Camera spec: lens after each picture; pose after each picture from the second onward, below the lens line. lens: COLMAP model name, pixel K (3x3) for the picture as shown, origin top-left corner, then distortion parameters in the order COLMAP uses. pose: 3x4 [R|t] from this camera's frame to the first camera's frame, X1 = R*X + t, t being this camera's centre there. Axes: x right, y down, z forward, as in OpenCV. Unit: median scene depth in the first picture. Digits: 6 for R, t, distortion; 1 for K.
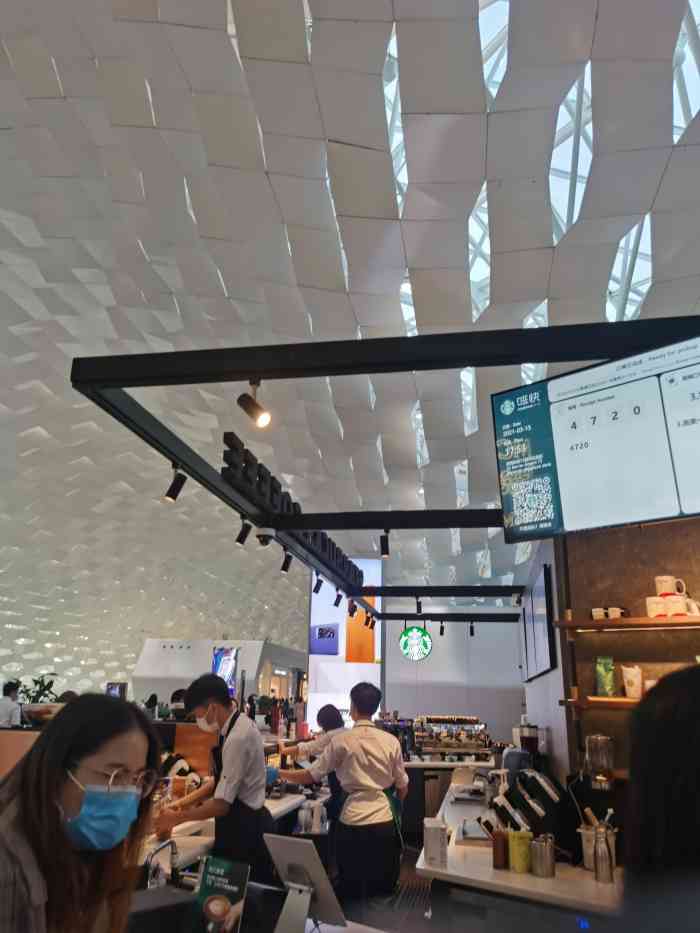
lens RADIAL K [[735.0, 0, 349.7], [0, 735.0, 466.8], [0, 0, 1]] dist [0.031416, -0.000217]
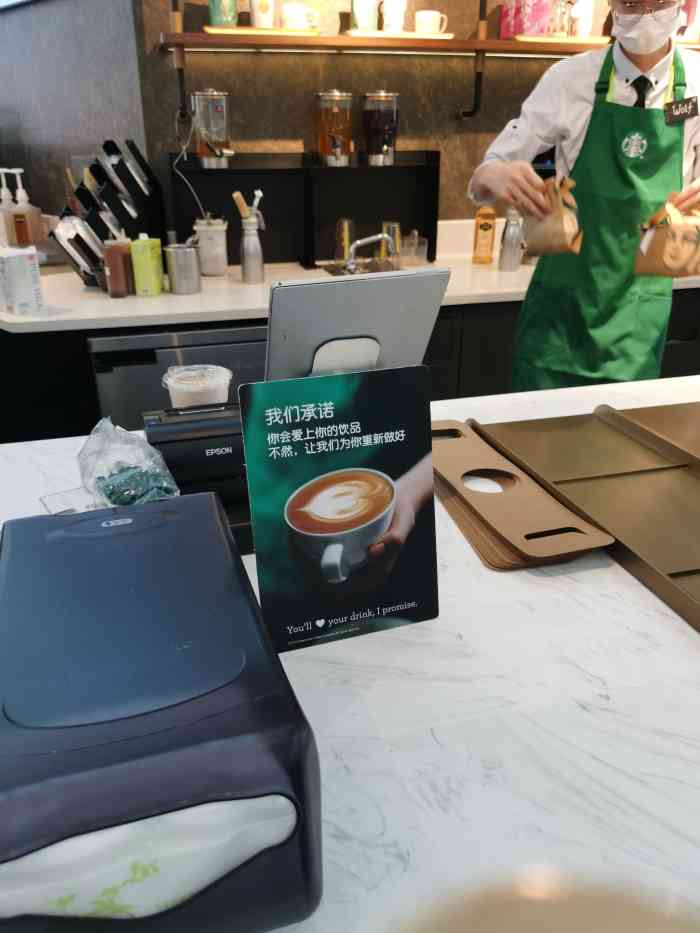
lens RADIAL K [[735.0, 0, 350.0], [0, 735.0, 467.7], [0, 0, 1]] dist [0.031416, -0.000217]
pose [[0.539558, -0.369804, 0.756388, -0.216789], [-0.244601, 0.790782, 0.561101, 0.213013], [-0.805635, -0.487760, 0.336218, 0.475454]]
